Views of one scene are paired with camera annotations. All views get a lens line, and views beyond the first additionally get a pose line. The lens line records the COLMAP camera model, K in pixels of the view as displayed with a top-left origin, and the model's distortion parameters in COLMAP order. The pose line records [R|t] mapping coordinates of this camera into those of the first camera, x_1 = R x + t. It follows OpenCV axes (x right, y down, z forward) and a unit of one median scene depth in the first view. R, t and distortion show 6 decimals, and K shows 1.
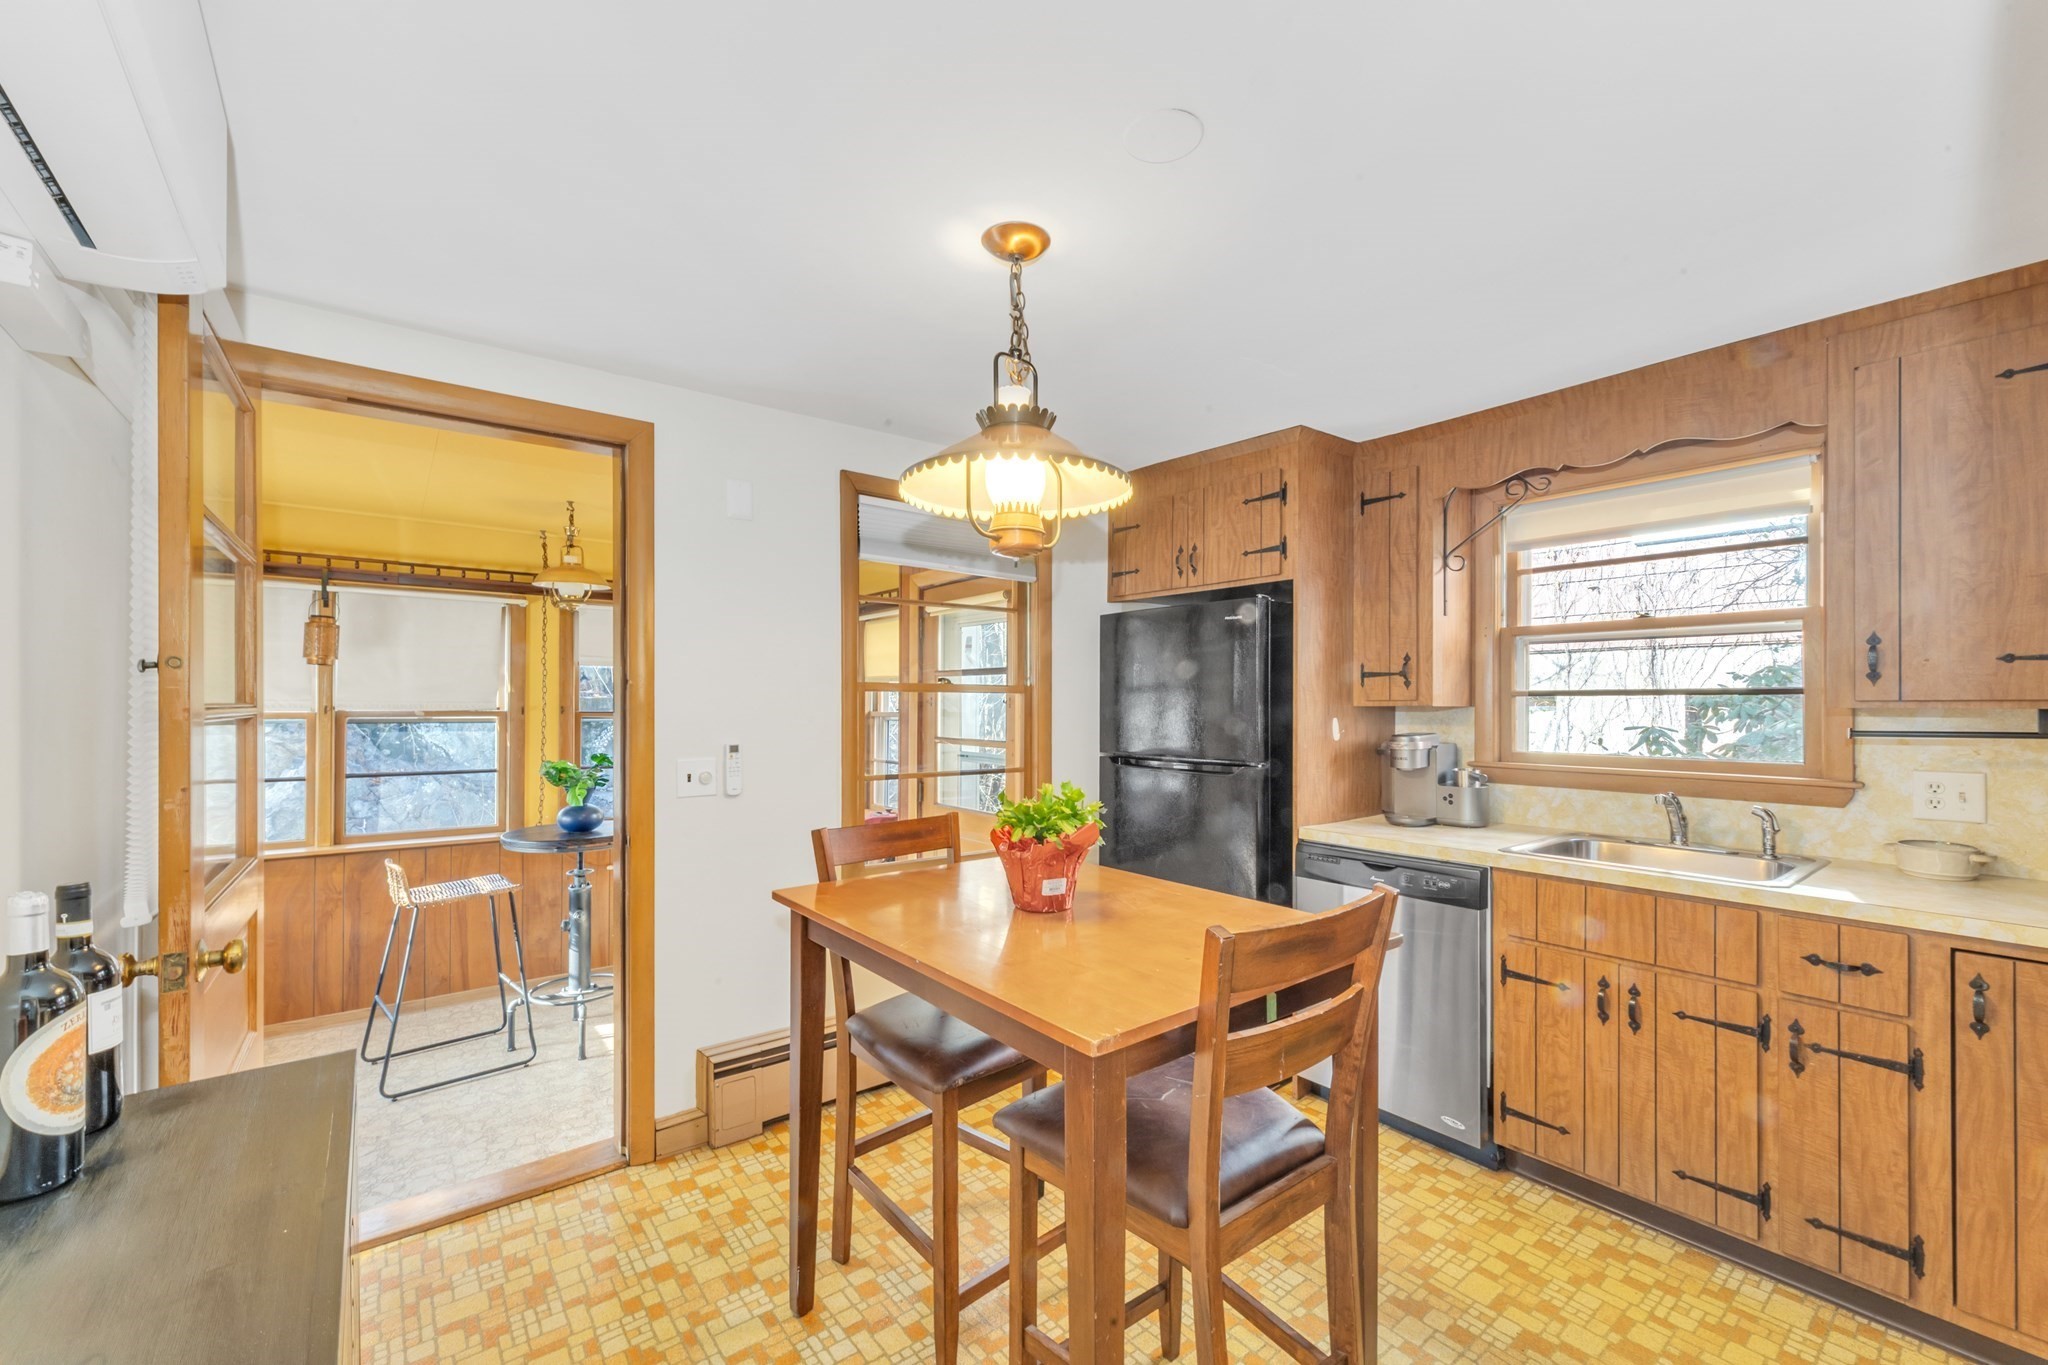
lens RADIAL K [[835.0, 0, 1031.5], [0, 835.0, 709.0], [0, 0, 1]] dist [0.001289, 0.000101]
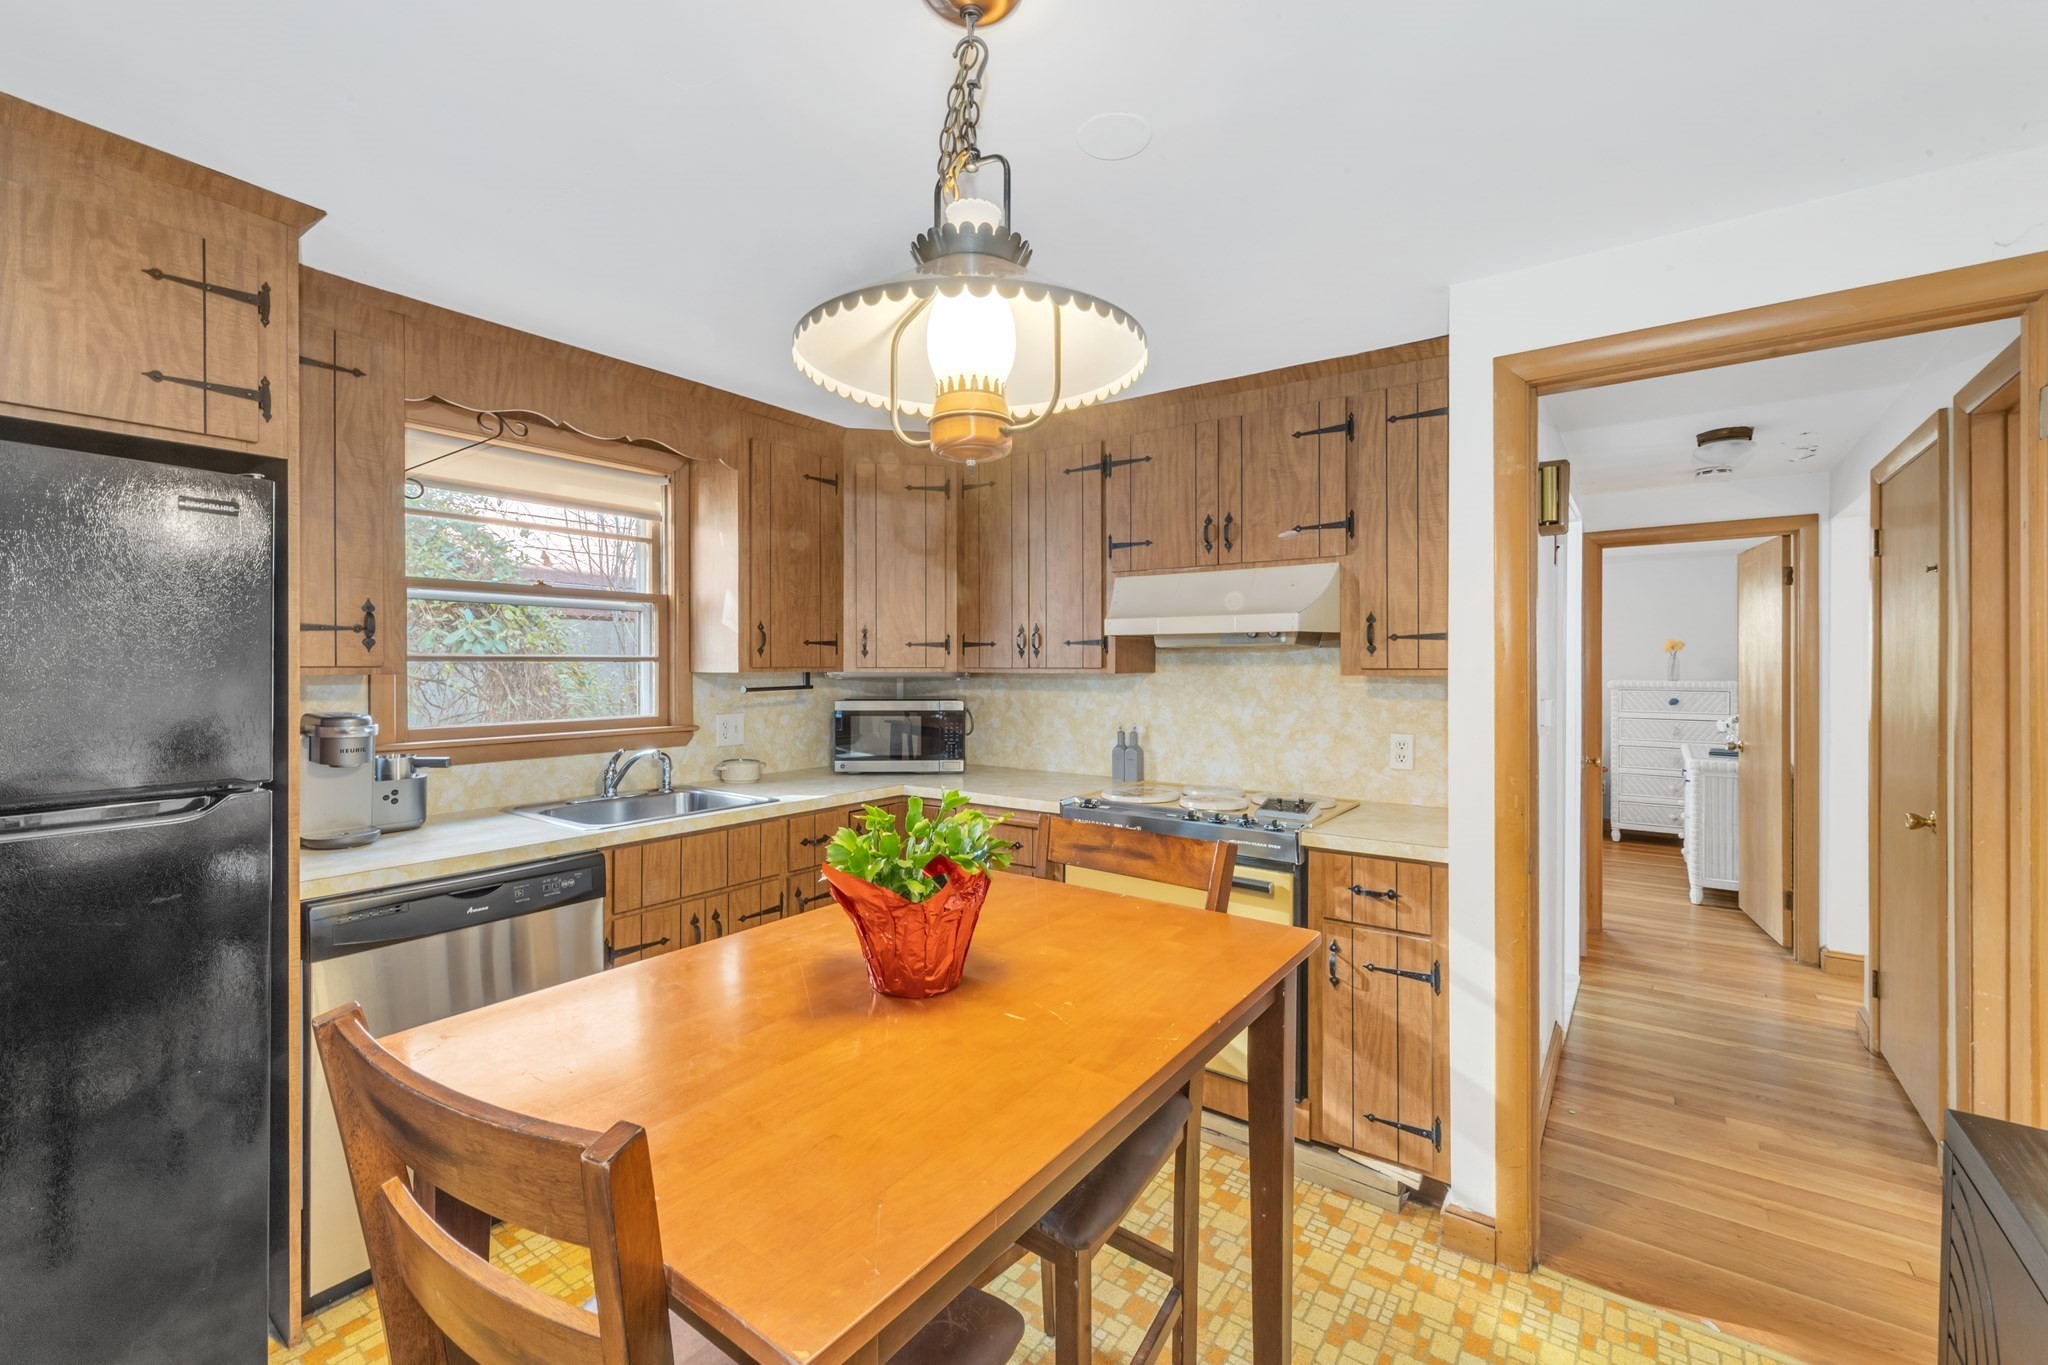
lens RADIAL K [[847.5, 0, 1024.0], [0, 847.5, 682.5], [0, 0, 1]] dist [0.000155, -0.000011]
pose [[-0.268793, -0.018736, 0.963016, -0.432936], [0.006231, 0.999756, 0.021190, -0.009648], [-0.963178, 0.011696, -0.268611, 0.721203]]
